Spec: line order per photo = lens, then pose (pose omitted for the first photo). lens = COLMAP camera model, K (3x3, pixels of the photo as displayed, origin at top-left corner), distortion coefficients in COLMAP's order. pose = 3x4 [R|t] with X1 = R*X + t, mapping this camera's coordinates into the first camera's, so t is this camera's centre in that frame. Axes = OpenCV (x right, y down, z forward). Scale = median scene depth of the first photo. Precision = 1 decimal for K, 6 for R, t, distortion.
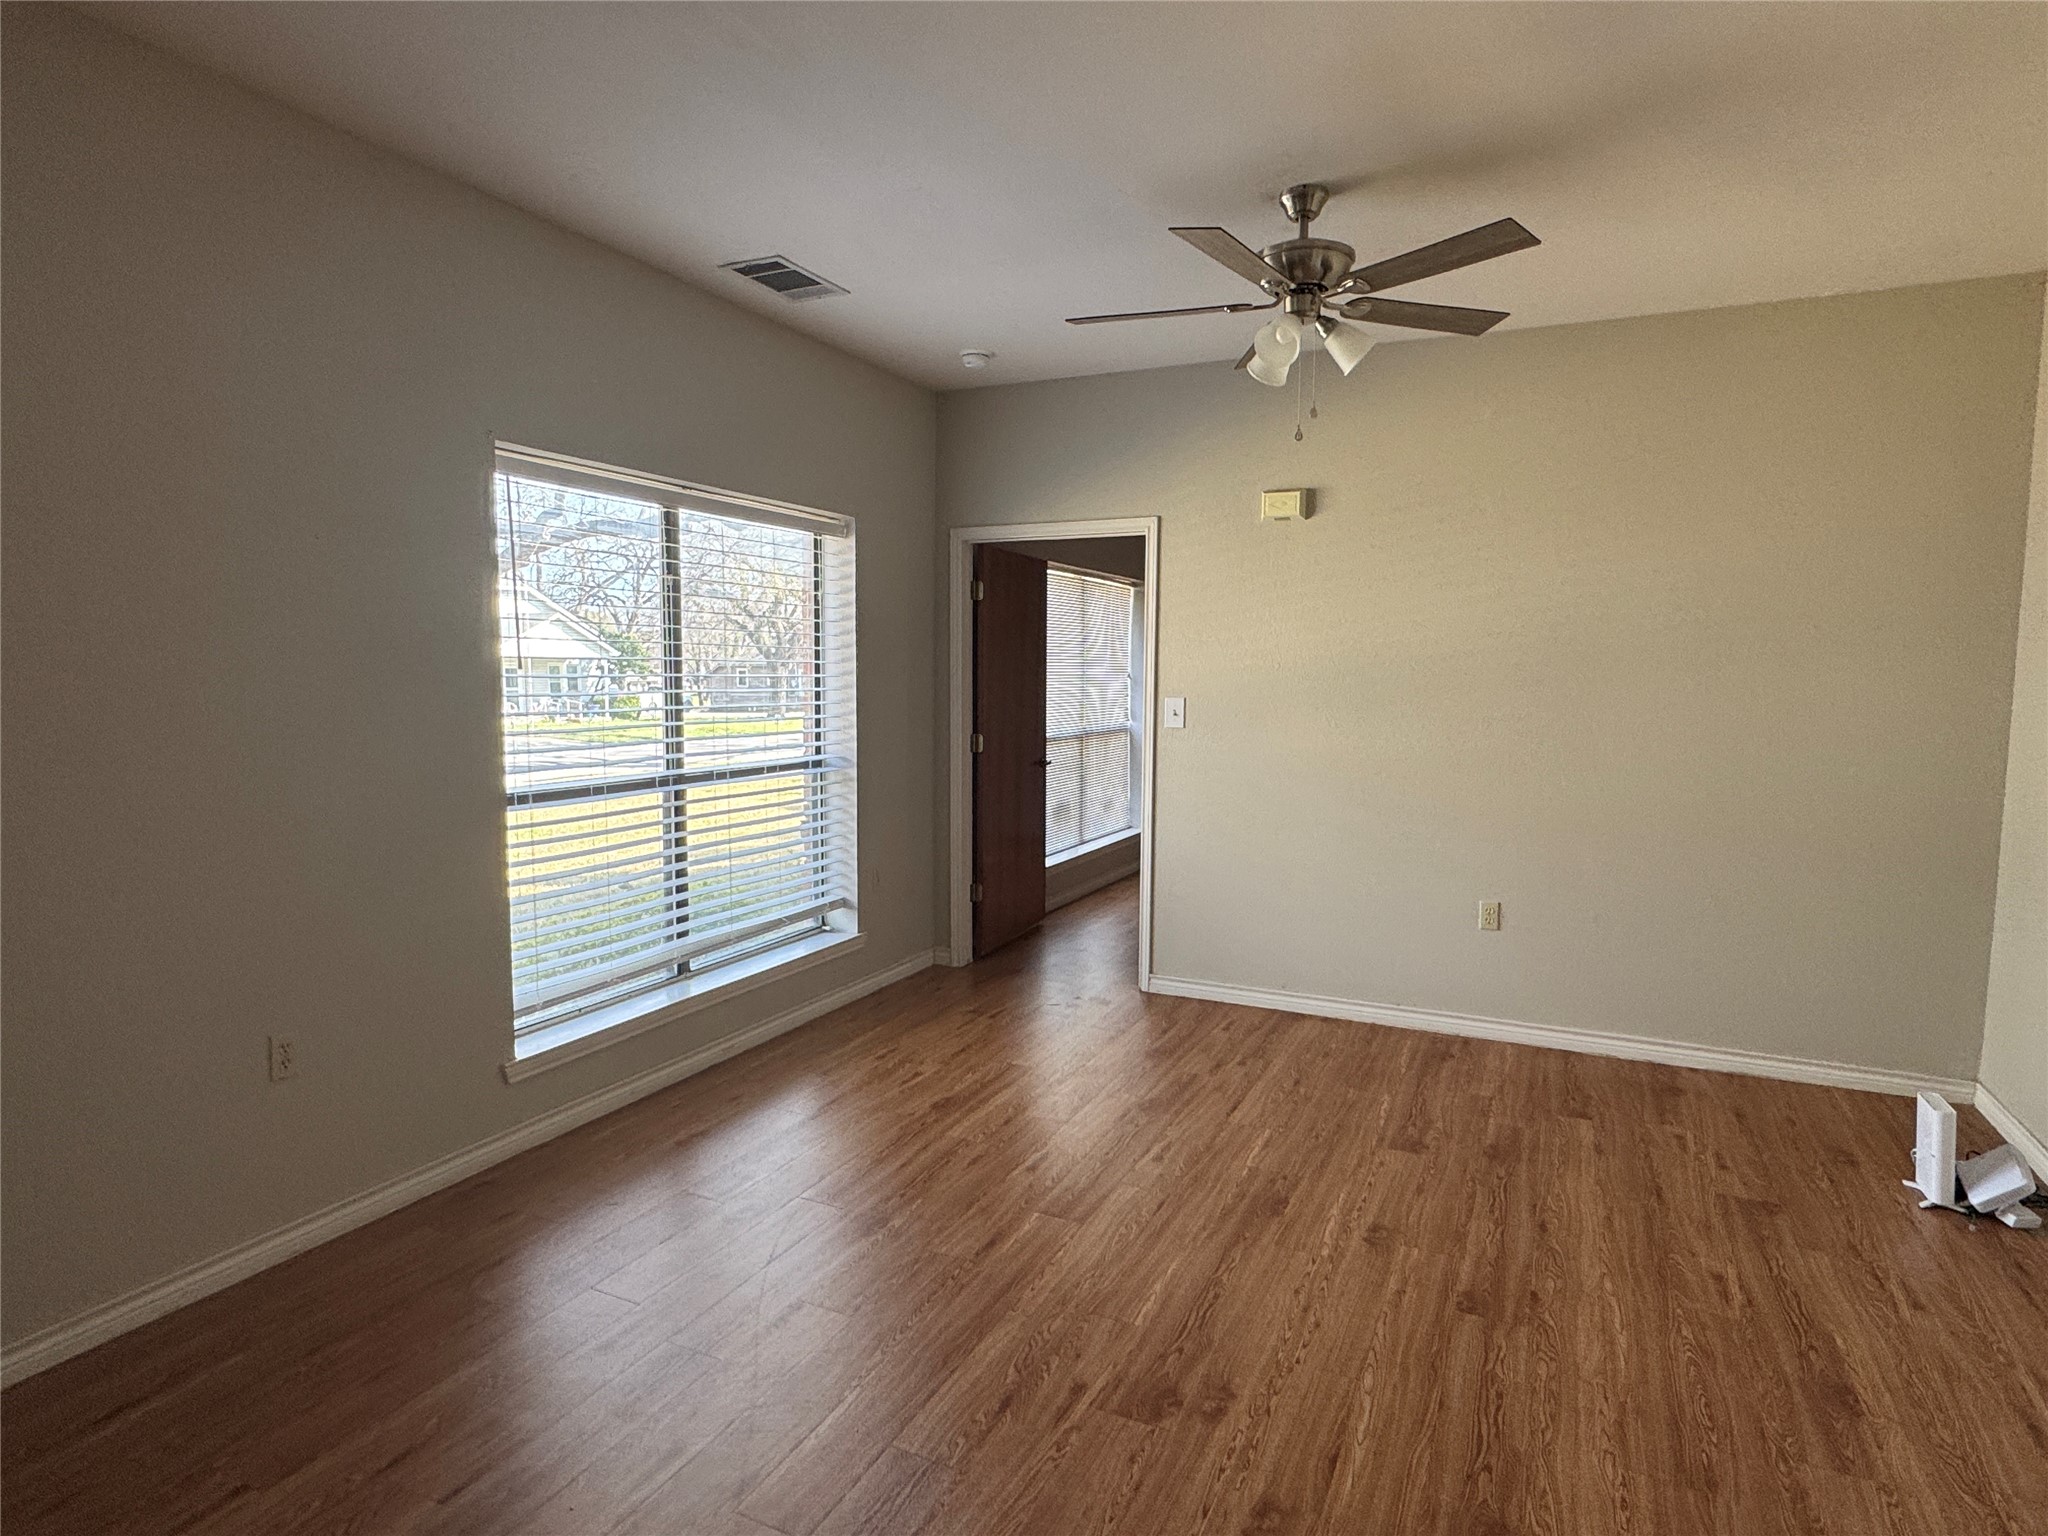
lens RADIAL K [[1137.7, 0, 1019.8], [0, 1137.7, 770.5], [0, 0, 1]] dist [-0.006394, 0.001470]
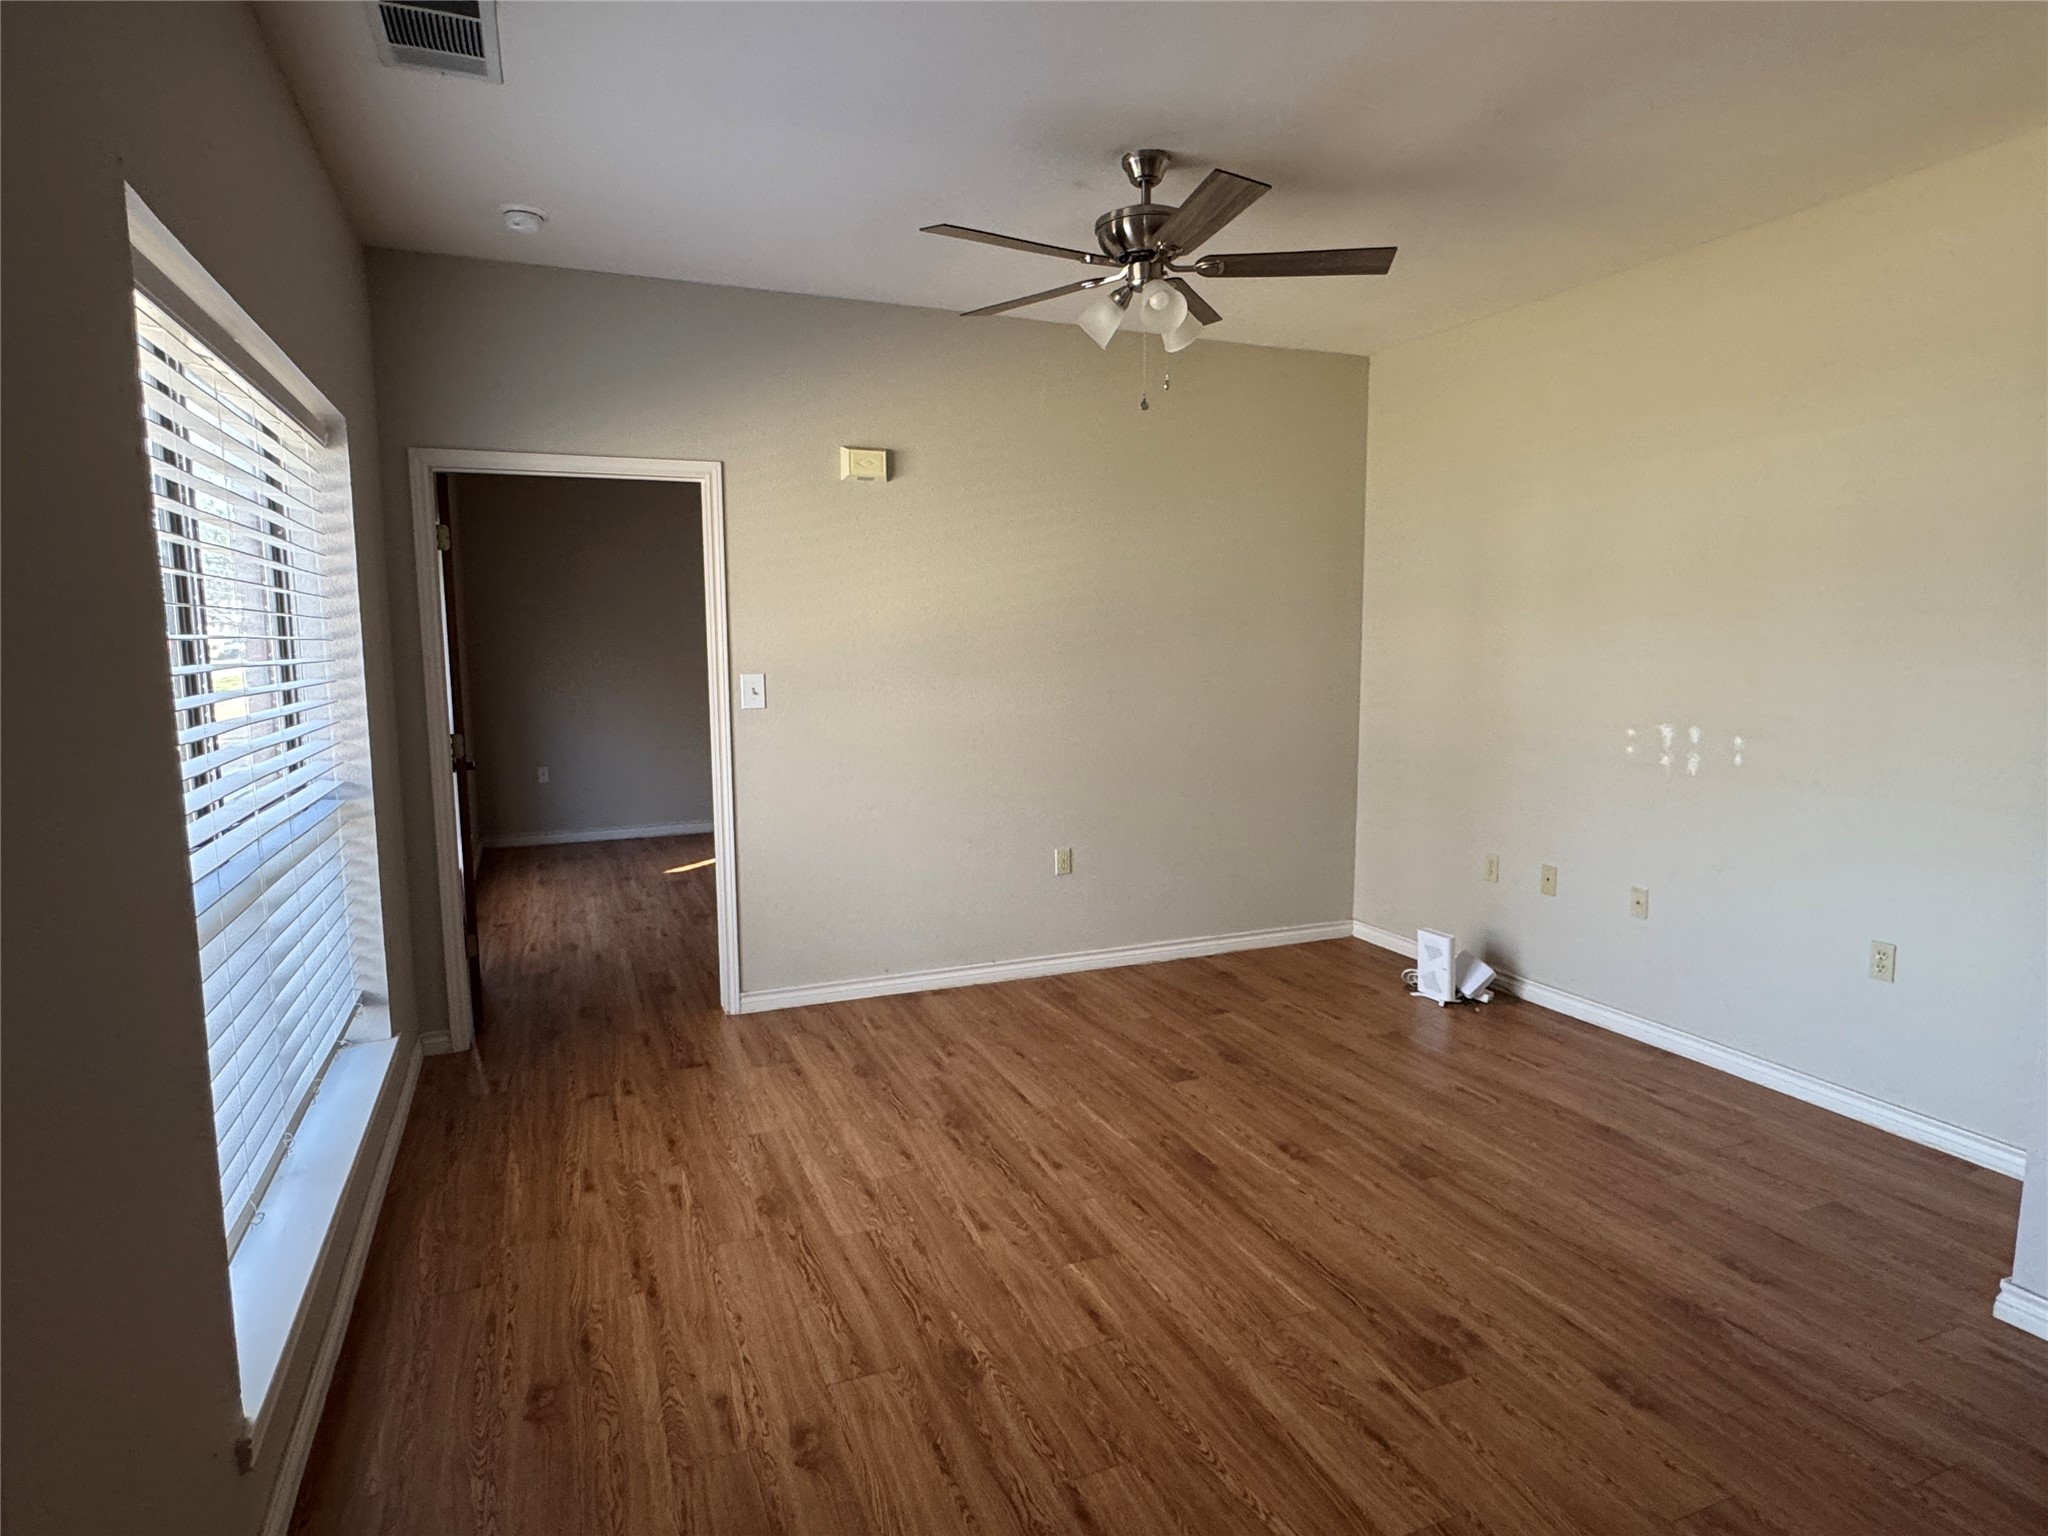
lens RADIAL K [[1137.7, 0, 1019.8], [0, 1137.7, 770.5], [0, 0, 1]] dist [-0.006394, 0.001470]
pose [[0.666827, -0.099397, 0.738554, -0.460356], [0.077451, 0.994942, 0.063973, -0.036878], [-0.741176, 0.014543, 0.671153, 0.321352]]
